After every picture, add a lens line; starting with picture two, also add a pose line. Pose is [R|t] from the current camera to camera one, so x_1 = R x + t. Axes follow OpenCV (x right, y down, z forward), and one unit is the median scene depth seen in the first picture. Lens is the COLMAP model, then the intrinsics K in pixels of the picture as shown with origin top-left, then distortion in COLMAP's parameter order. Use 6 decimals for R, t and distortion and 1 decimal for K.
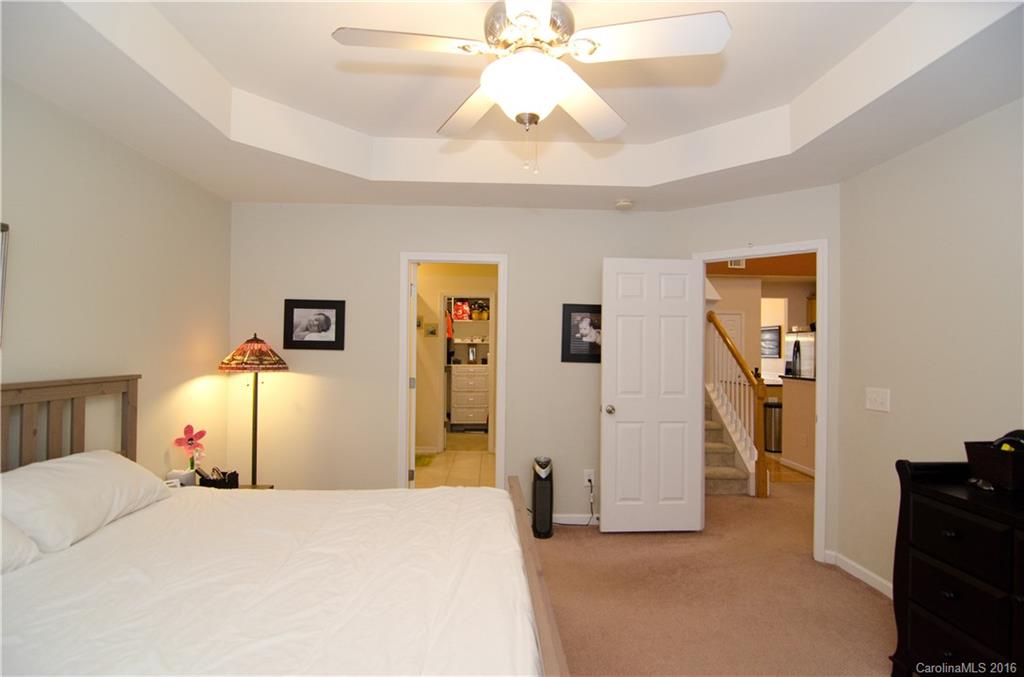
lens RADIAL K [[489.4, 0, 512.0], [0, 489.4, 338.5], [0, 0, 1]] dist [-0.022995, -0.000673]
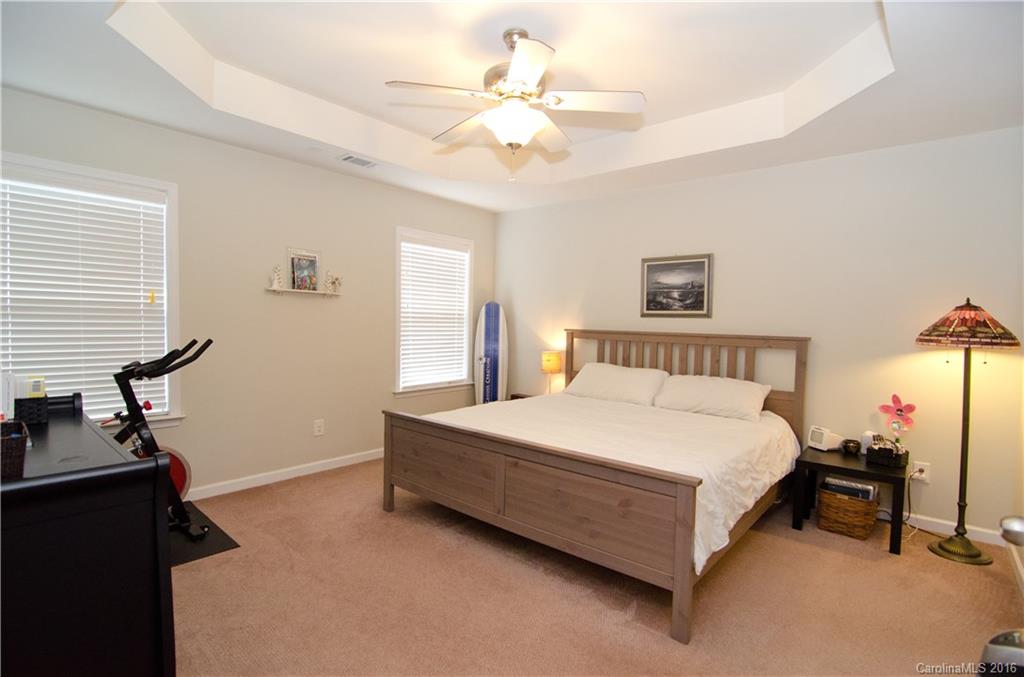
lens RADIAL K [[489.4, 0, 512.0], [0, 489.4, 338.5], [0, 0, 1]] dist [-0.022995, -0.000673]
pose [[-0.684205, 0.002564, -0.729286, 0.340304], [-0.008642, 0.999895, 0.011623, 0.033175], [0.729239, 0.014255, -0.684111, 0.627779]]
